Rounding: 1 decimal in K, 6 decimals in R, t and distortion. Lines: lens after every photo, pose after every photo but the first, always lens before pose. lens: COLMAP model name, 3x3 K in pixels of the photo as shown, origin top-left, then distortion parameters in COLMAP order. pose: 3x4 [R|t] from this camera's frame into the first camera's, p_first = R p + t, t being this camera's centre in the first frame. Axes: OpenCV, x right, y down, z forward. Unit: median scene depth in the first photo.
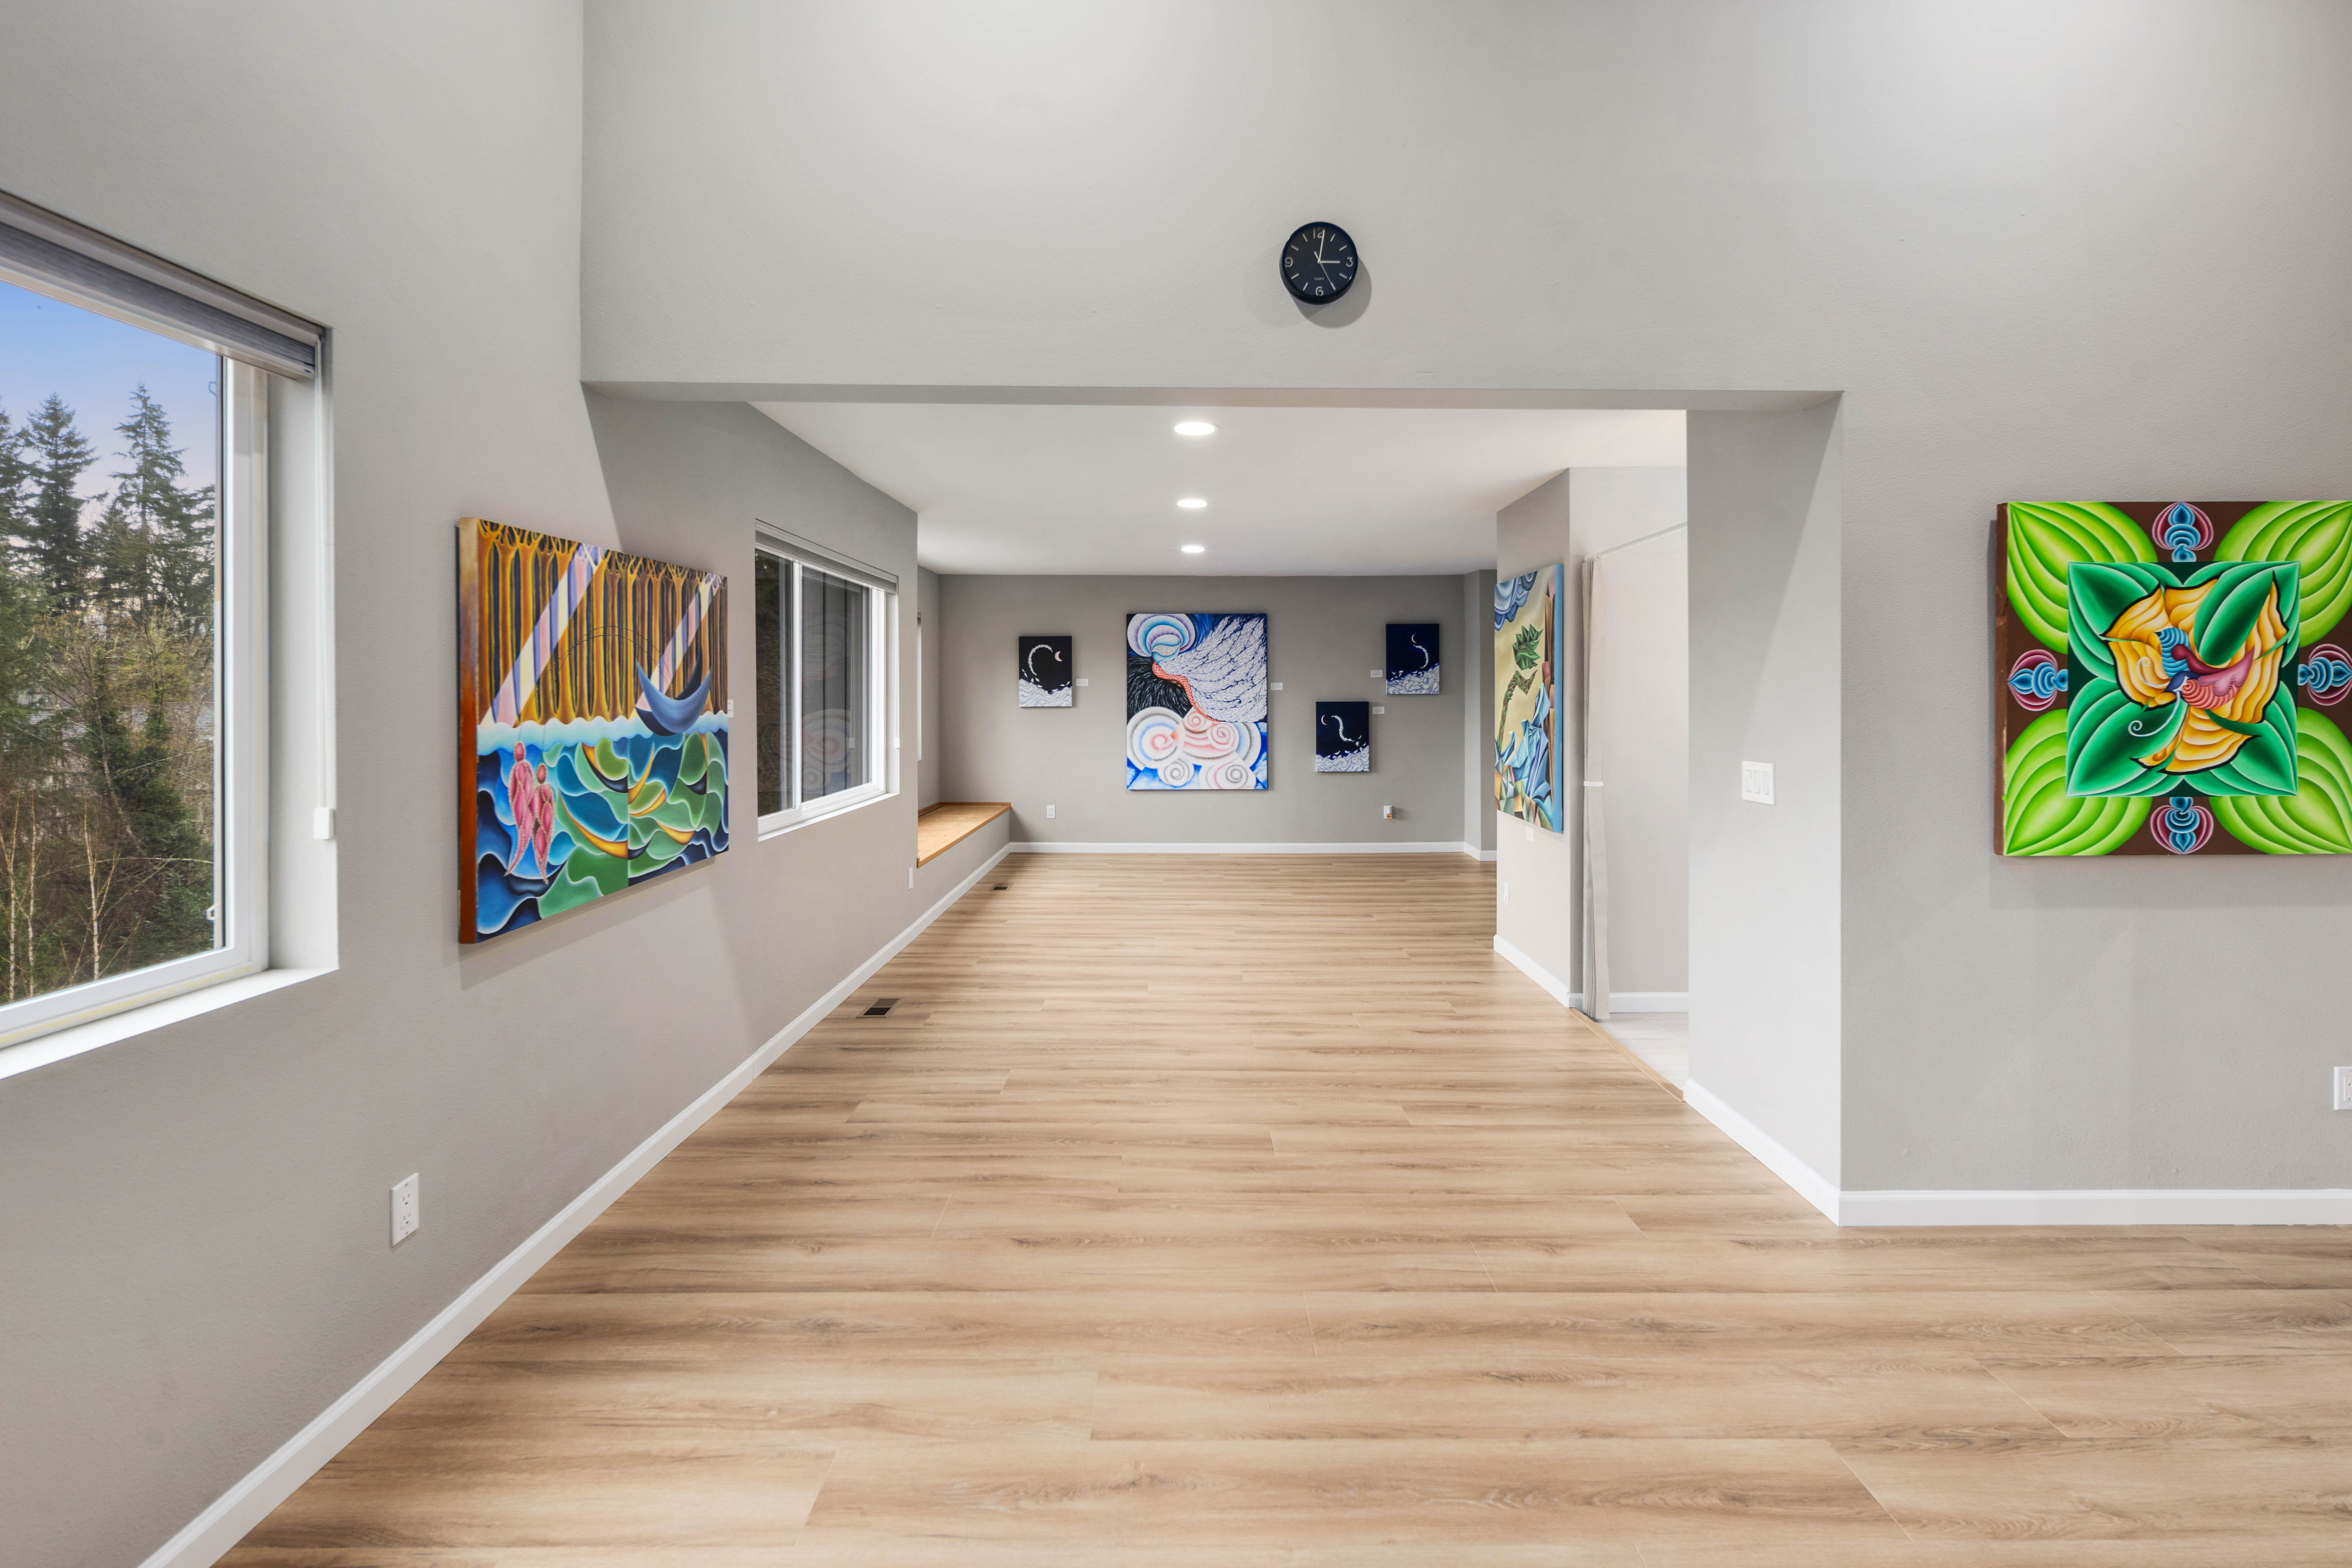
lens RADIAL K [[1026.9, 0, 1200.0], [0, 1026.9, 694.7], [0, 0, 1]] dist [0.002504, -0.000424]
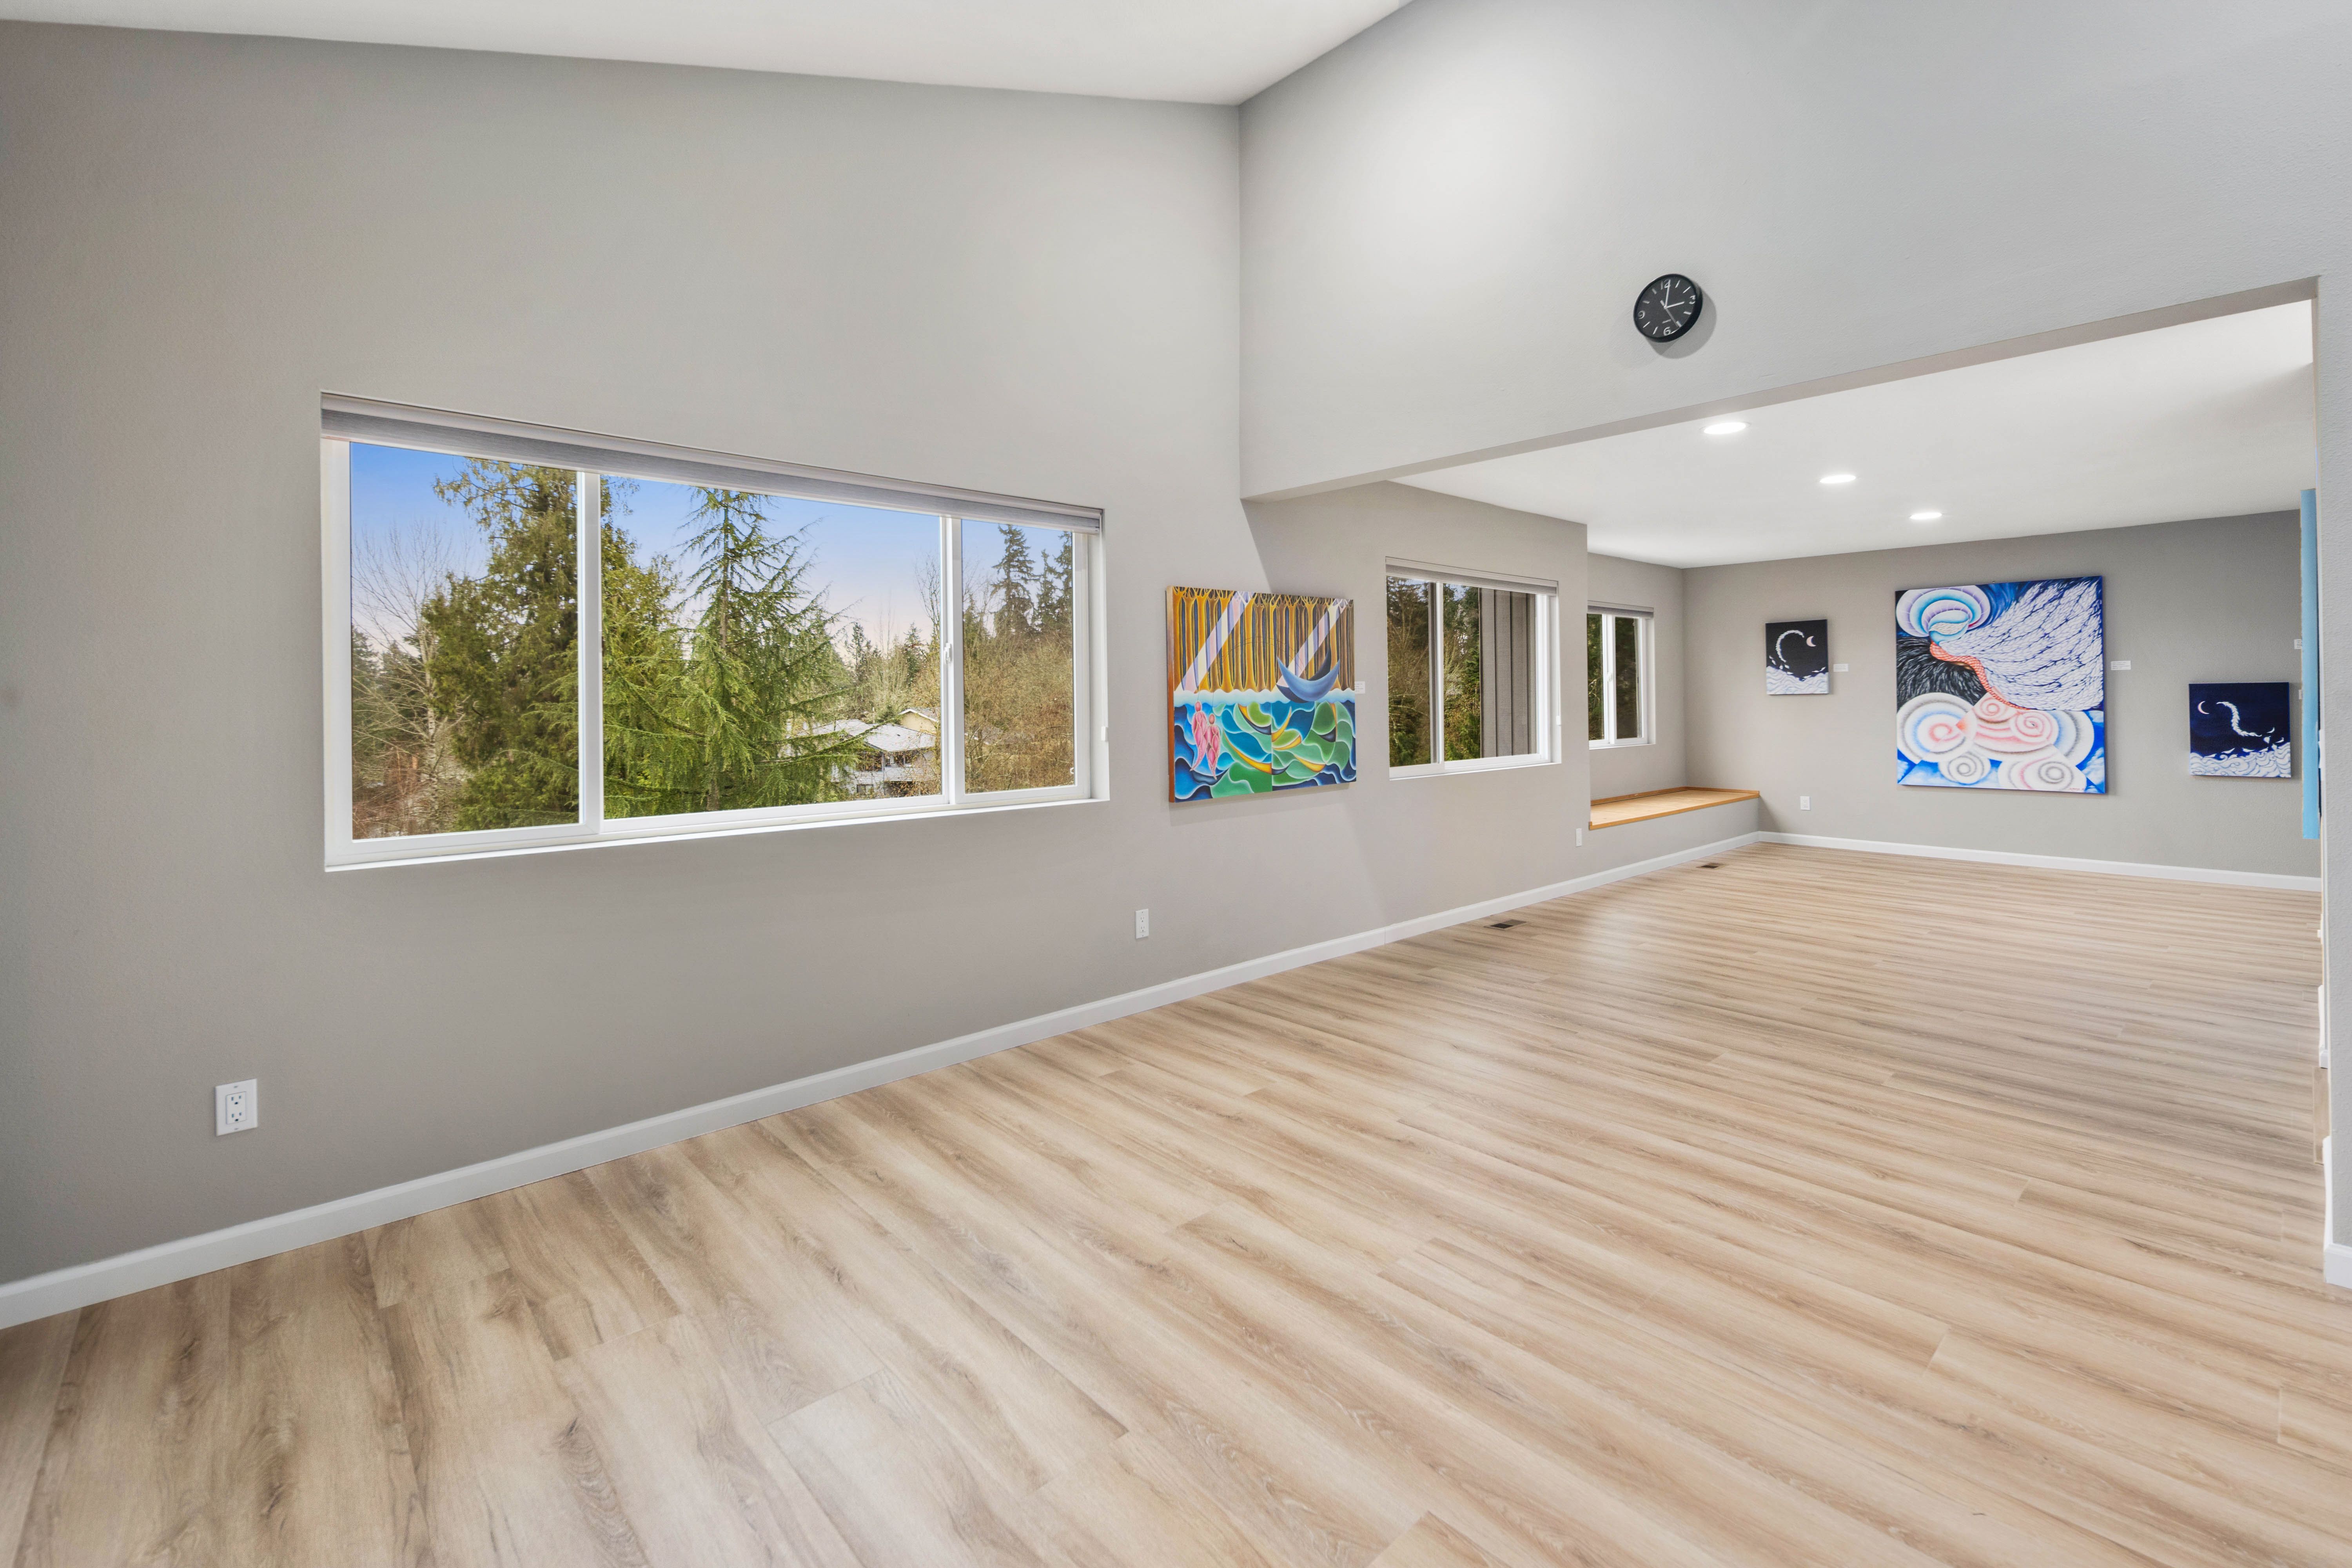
lens RADIAL K [[1026.9, 0, 1200.0], [0, 1026.9, 694.7], [0, 0, 1]] dist [0.002504, -0.000424]
pose [[0.672463, -0.011225, -0.740046, 0.519225], [0.010880, 0.999927, -0.005280, 0.031061], [0.740051, -0.004501, 0.672536, -0.186630]]
